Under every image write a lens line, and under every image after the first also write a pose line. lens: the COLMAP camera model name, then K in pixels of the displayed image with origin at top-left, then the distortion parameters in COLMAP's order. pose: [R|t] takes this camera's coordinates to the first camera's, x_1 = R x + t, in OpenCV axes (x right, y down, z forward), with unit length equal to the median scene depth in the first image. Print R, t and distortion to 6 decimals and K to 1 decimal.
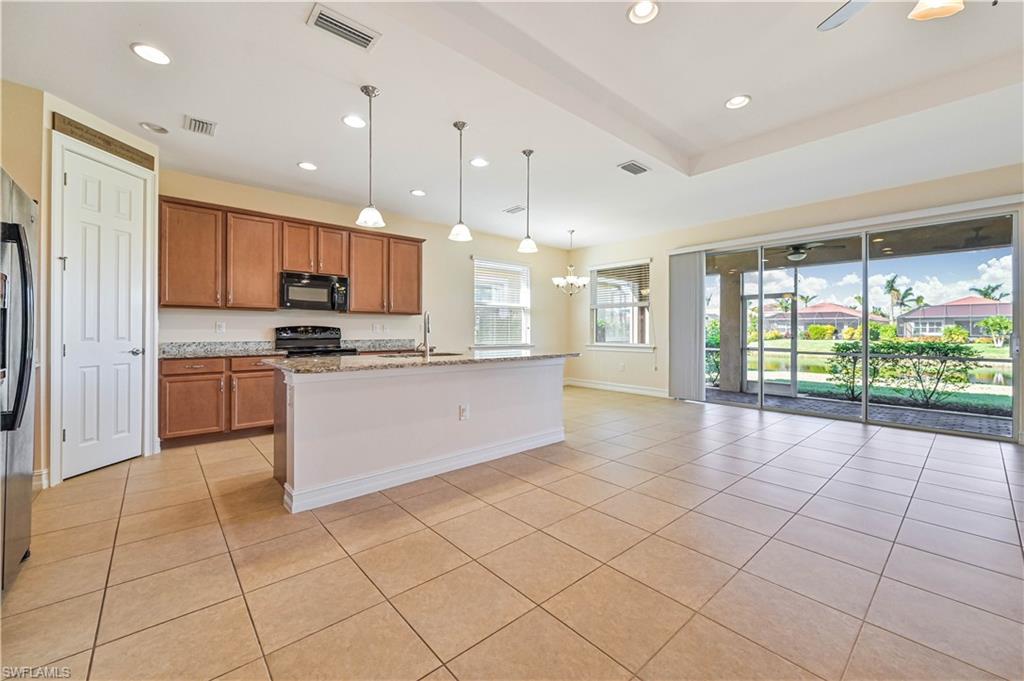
lens RADIAL K [[406.7, 0, 507.7], [0, 406.7, 332.4], [0, 0, 1]] dist [-0.001534, -0.000203]
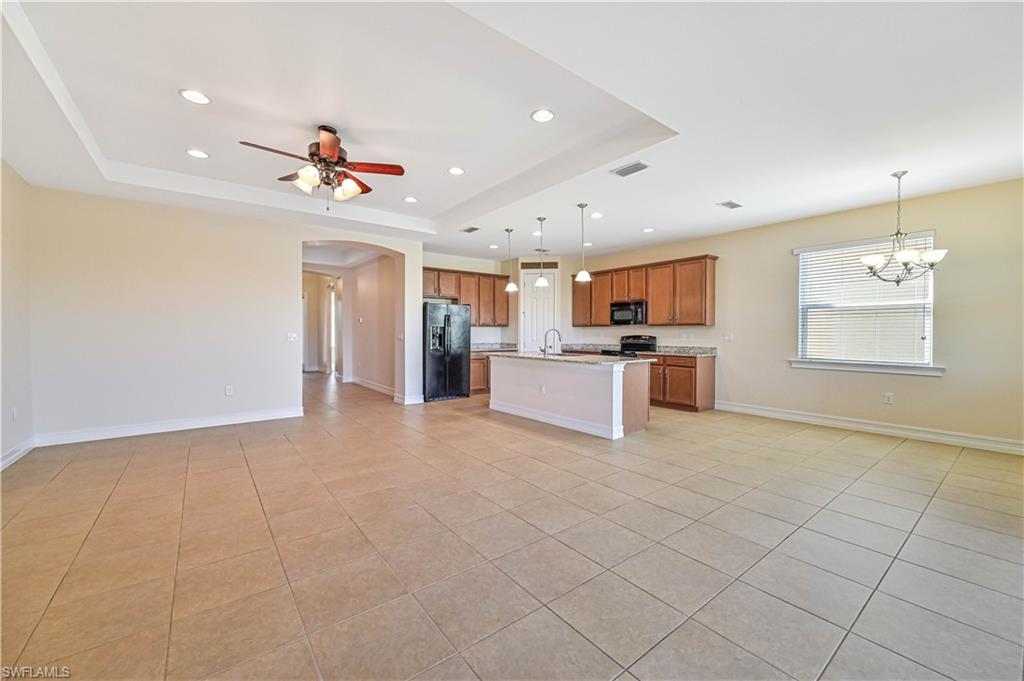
lens RADIAL K [[406.7, 0, 519.2], [0, 406.7, 335.7], [0, 0, 1]] dist [-0.001534, -0.000203]
pose [[-0.048083, 0.006177, -0.998824, 1.244268], [-0.005973, 0.999961, 0.006472, -0.026777], [0.998825, 0.006277, -0.048045, 0.780887]]
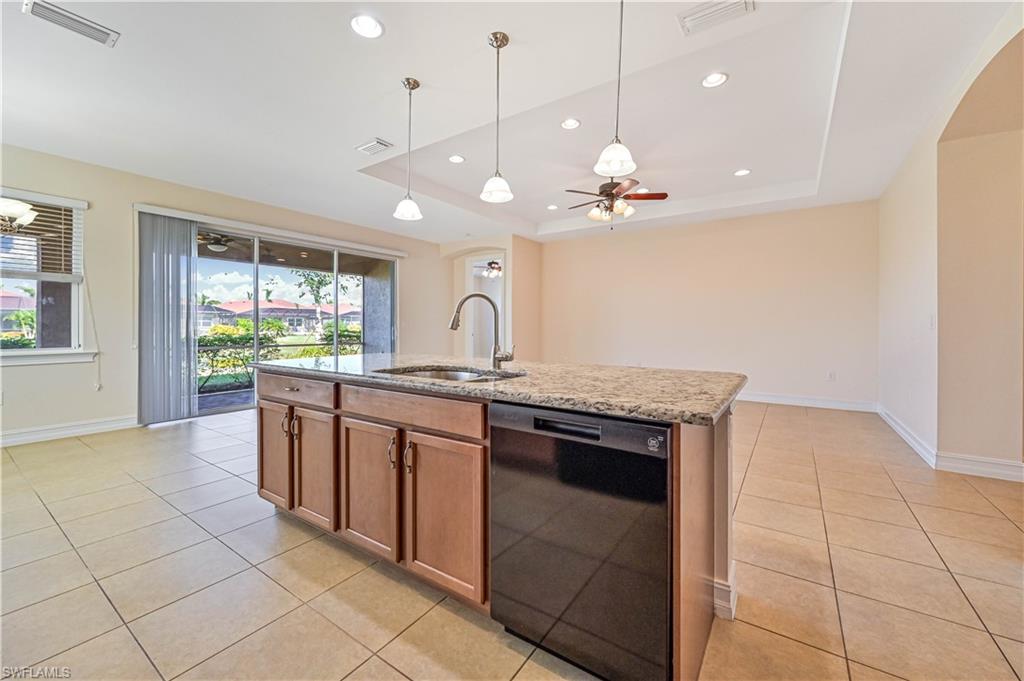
lens RADIAL K [[406.7, 0, 519.4], [0, 406.7, 332.8], [0, 0, 1]] dist [-0.001534, -0.000203]
pose [[-0.263465, -0.017404, 0.964512, -0.646308], [0.001052, 0.999831, 0.018328, -0.004361], [-0.964668, 0.005843, -0.263402, 0.908398]]
